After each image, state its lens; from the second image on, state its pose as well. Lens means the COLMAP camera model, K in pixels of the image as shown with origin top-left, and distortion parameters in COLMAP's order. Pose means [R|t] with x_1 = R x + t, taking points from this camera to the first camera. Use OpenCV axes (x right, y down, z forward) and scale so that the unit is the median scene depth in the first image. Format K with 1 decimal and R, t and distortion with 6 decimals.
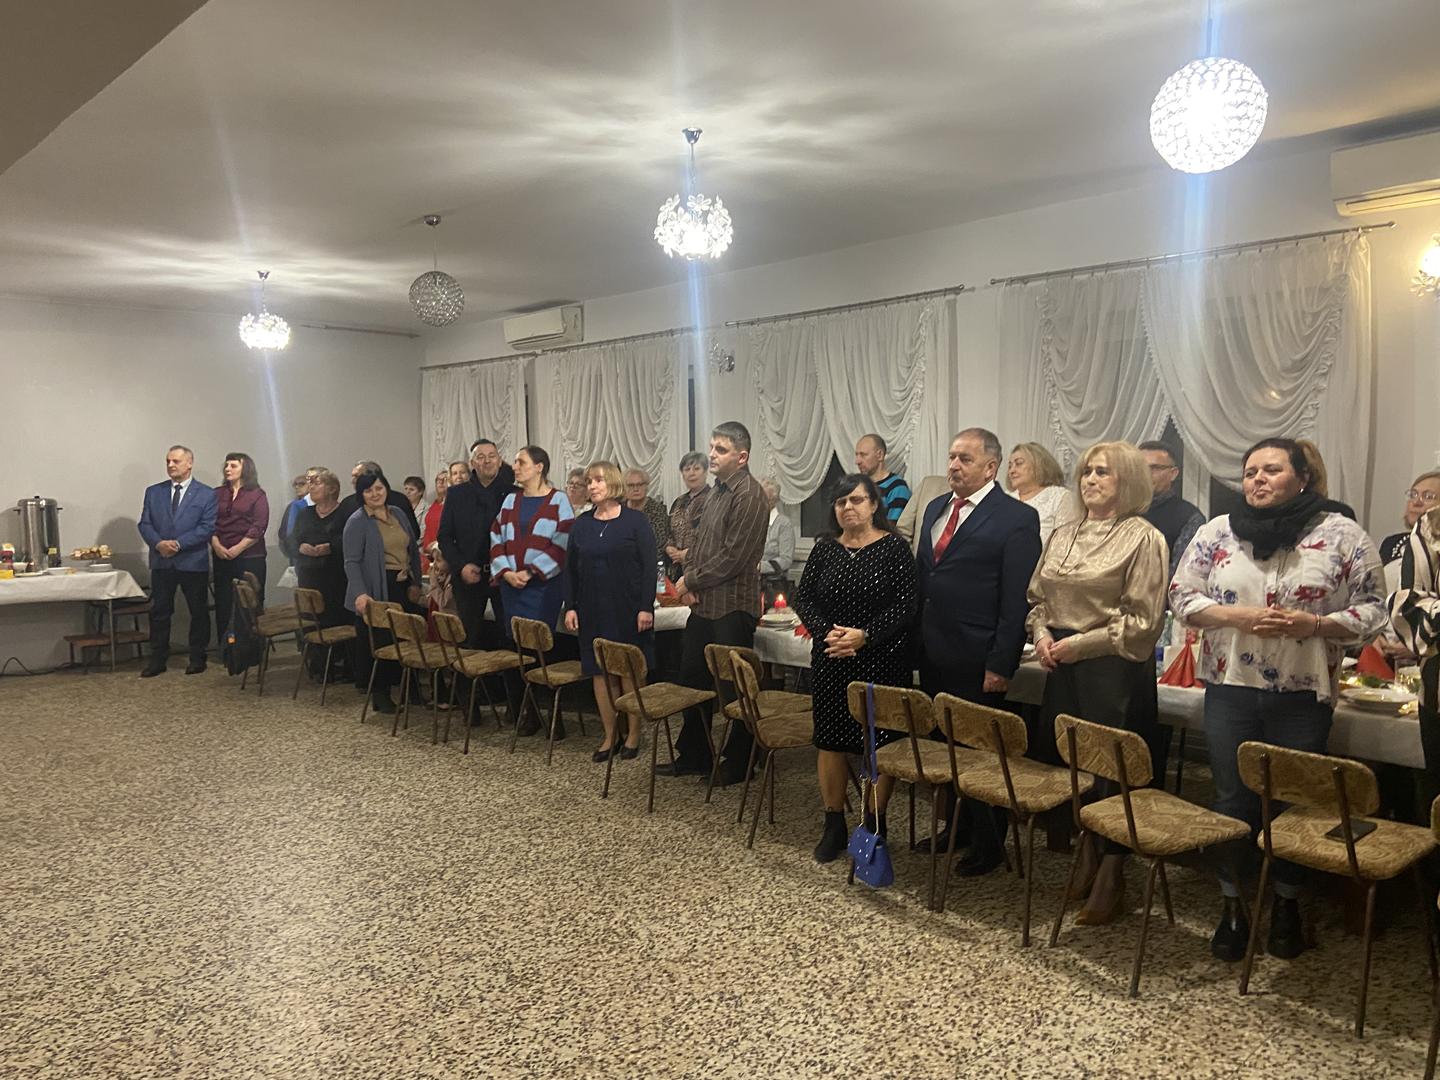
lens RADIAL K [[1071.1, 0, 716.4], [0, 1071.1, 543.8], [0, 0, 1]] dist [0.105088, -0.140475]
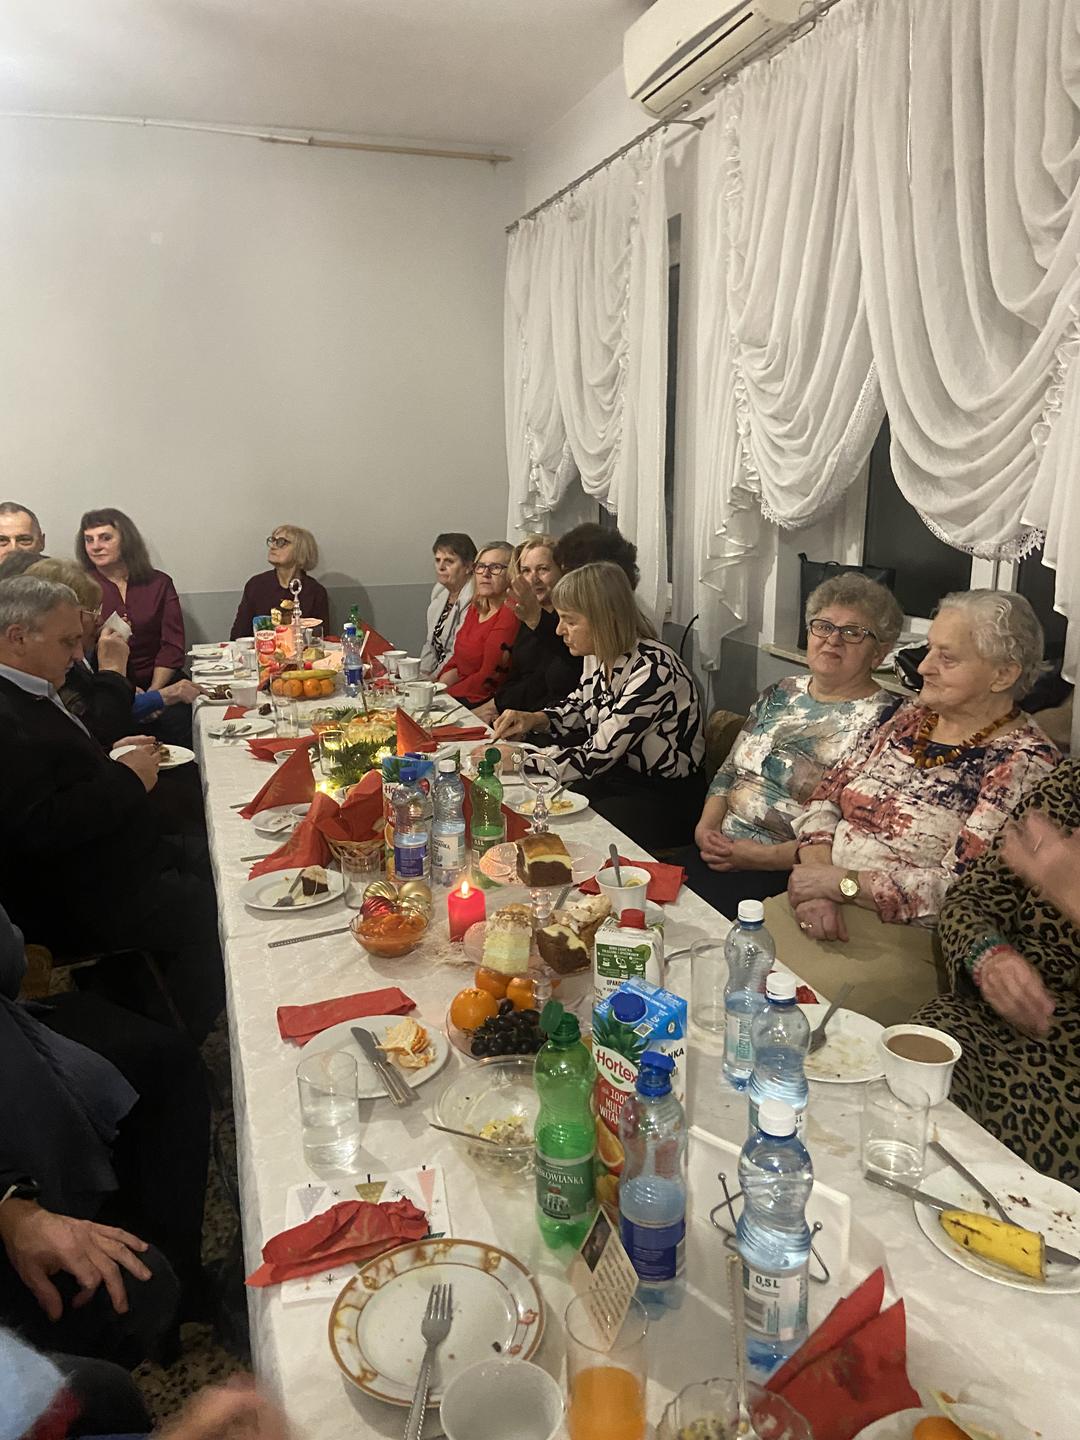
lens RADIAL K [[1071.1, 0, 540.0], [0, 1071.1, 720.0], [0, 0, 1]] dist [0.105088, -0.140475]
pose [[0.903514, 0.096363, -0.417585, -0.078077], [-0.021035, 0.983190, 0.181370, -0.077103], [0.428043, -0.155086, 0.890353, 1.215563]]
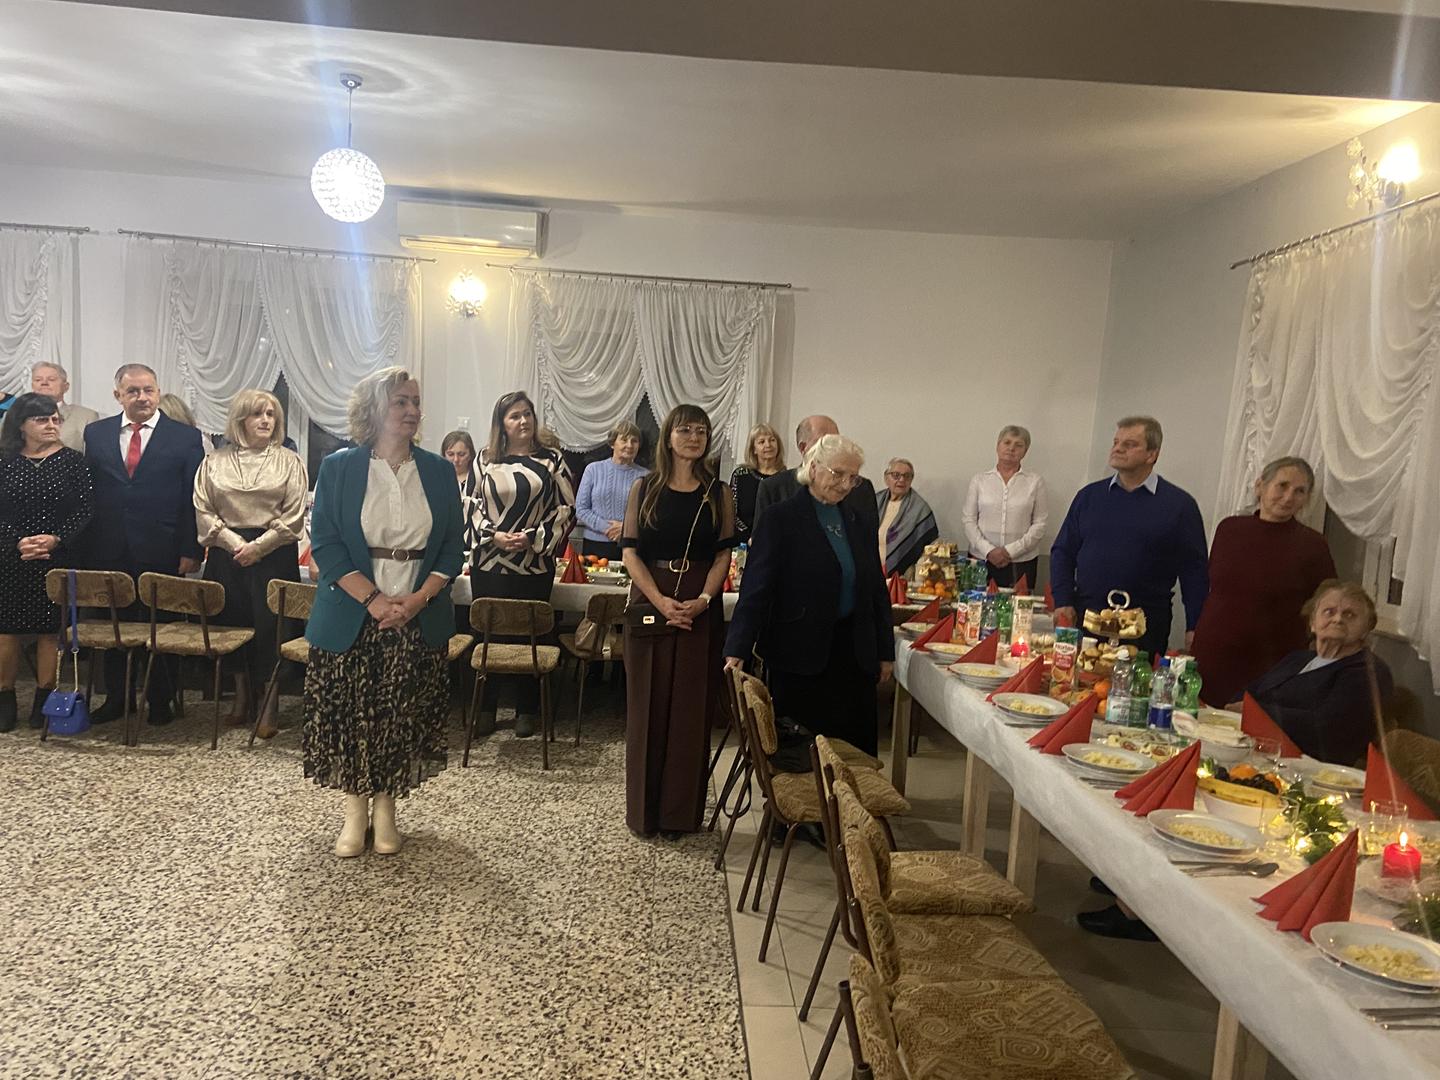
lens RADIAL K [[1074.5, 0, 711.7], [0, 1074.5, 543.6], [0, 0, 1]] dist [0.120915, -0.145310]
pose [[0.666782, -0.008331, 0.745206, -0.234623], [-0.026706, 0.999028, 0.035064, 0.029650], [-0.744774, -0.043281, 0.665911, -0.281262]]
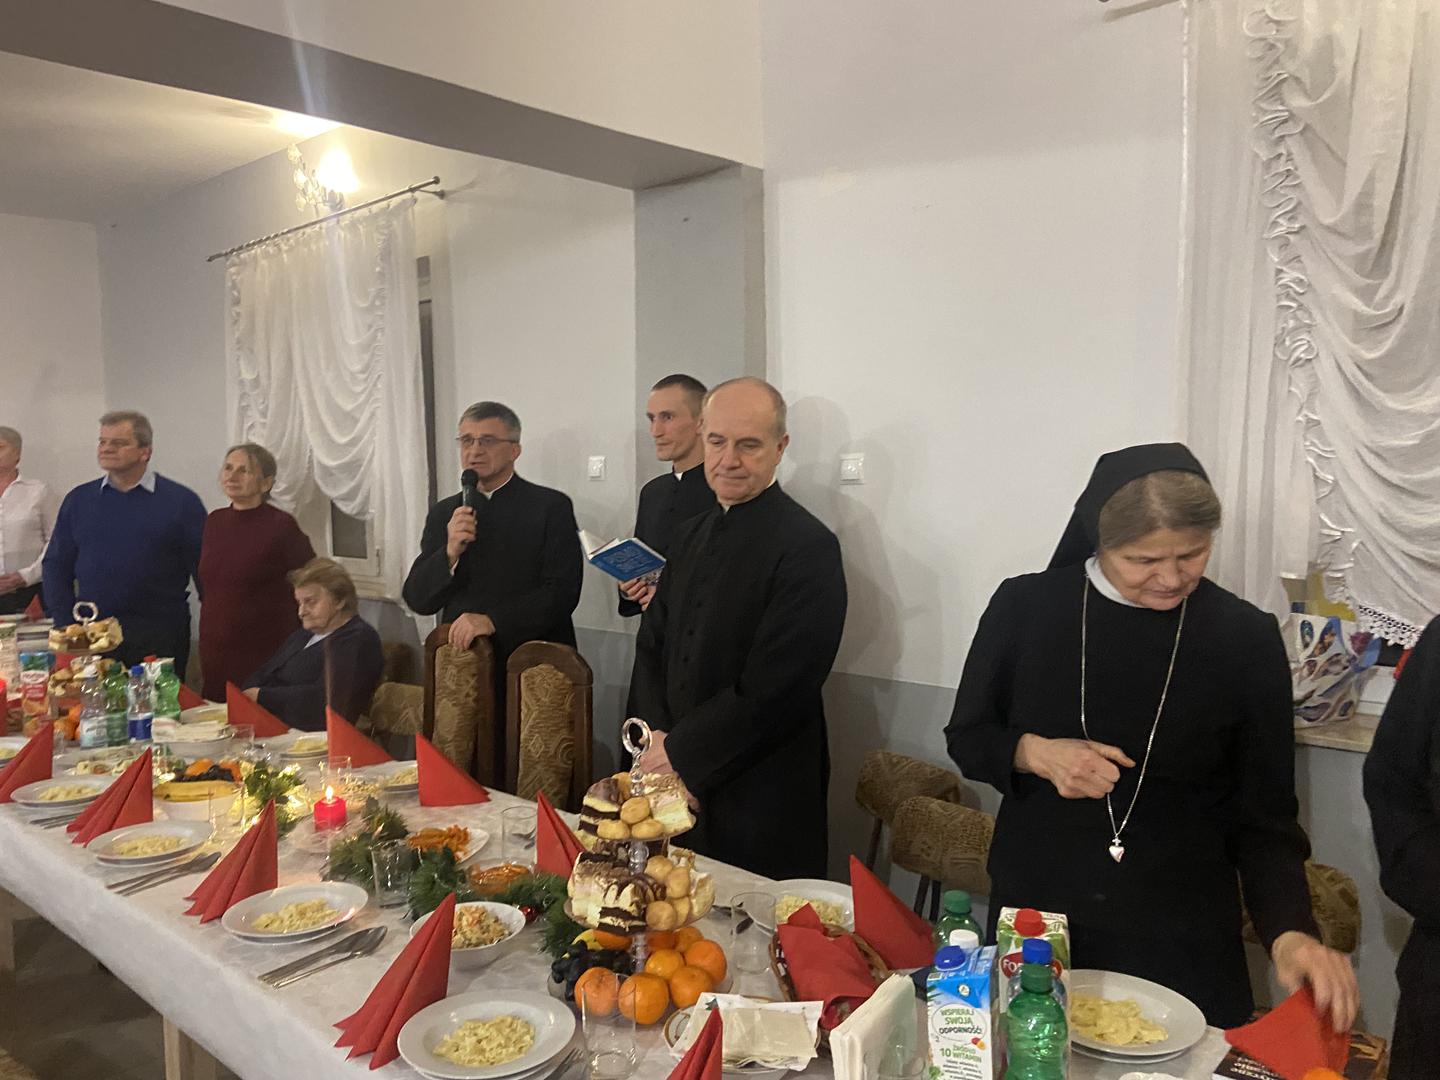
lens RADIAL K [[1071.1, 0, 716.4], [0, 1071.1, 543.8], [0, 0, 1]] dist [0.105088, -0.140475]
pose [[-0.060907, -0.056239, 0.996558, -0.199946], [0.077549, 0.995127, 0.060898, 0.032725], [-0.995126, 0.080991, -0.056249, -0.340783]]
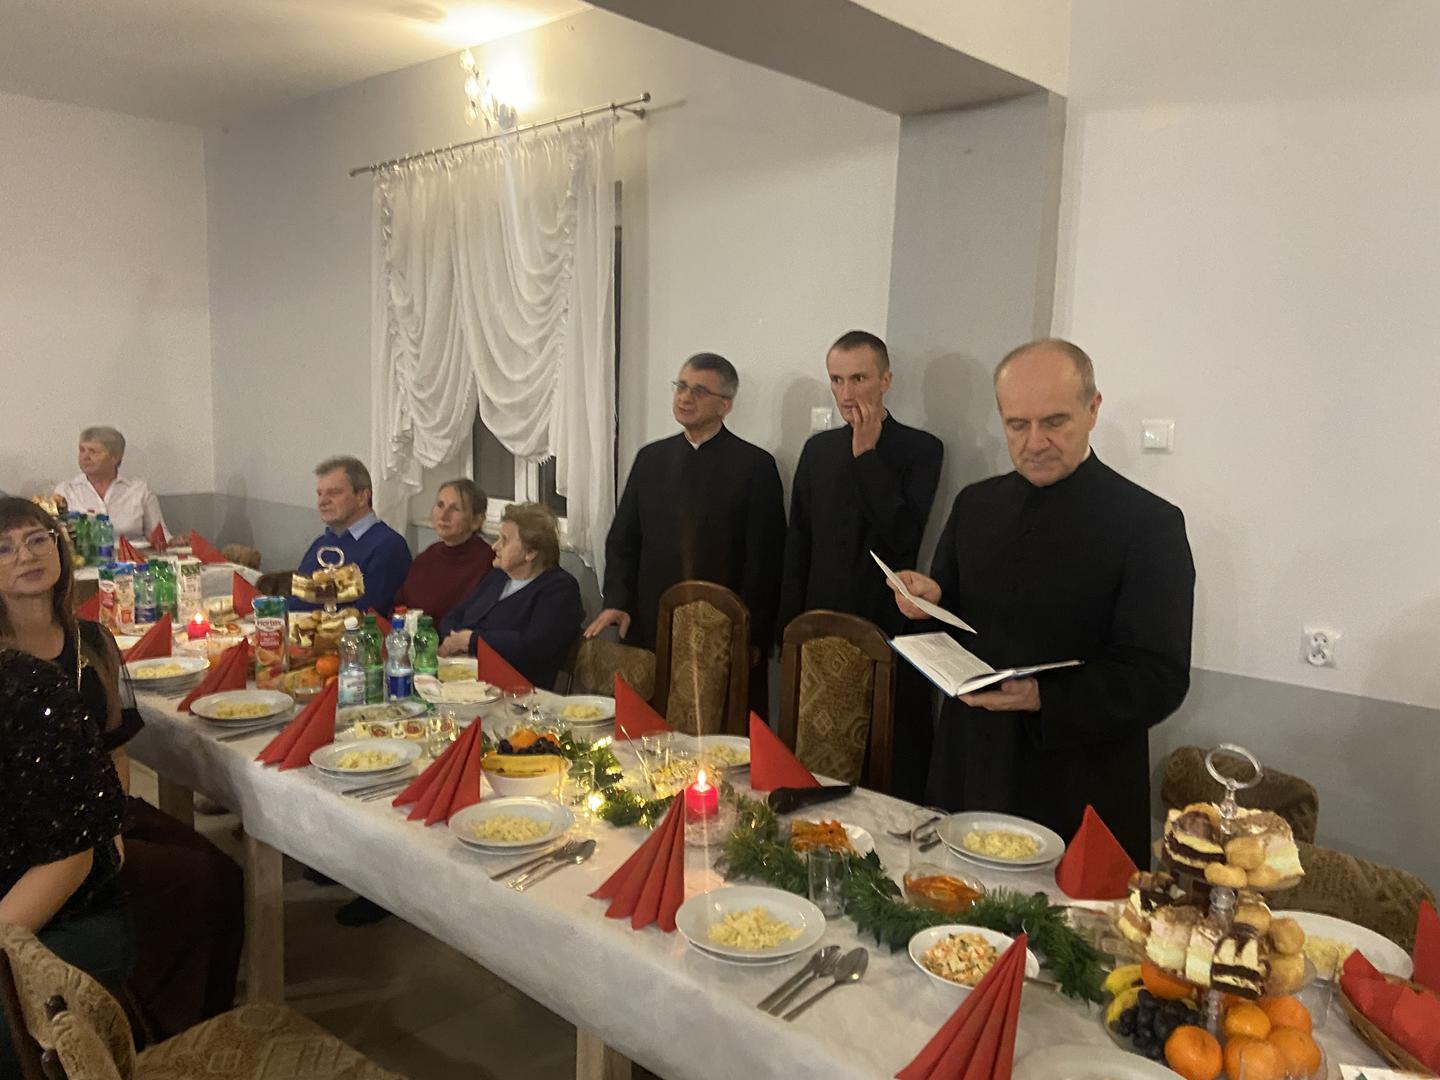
lens RADIAL K [[1074.5, 0, 711.7], [0, 1074.5, 543.6], [0, 0, 1]] dist [0.120915, -0.145310]
pose [[-0.060724, -0.115248, 0.991479, -0.149588], [0.036515, 0.992391, 0.117590, 0.014538], [-0.997486, 0.043344, -0.056053, -0.194555]]
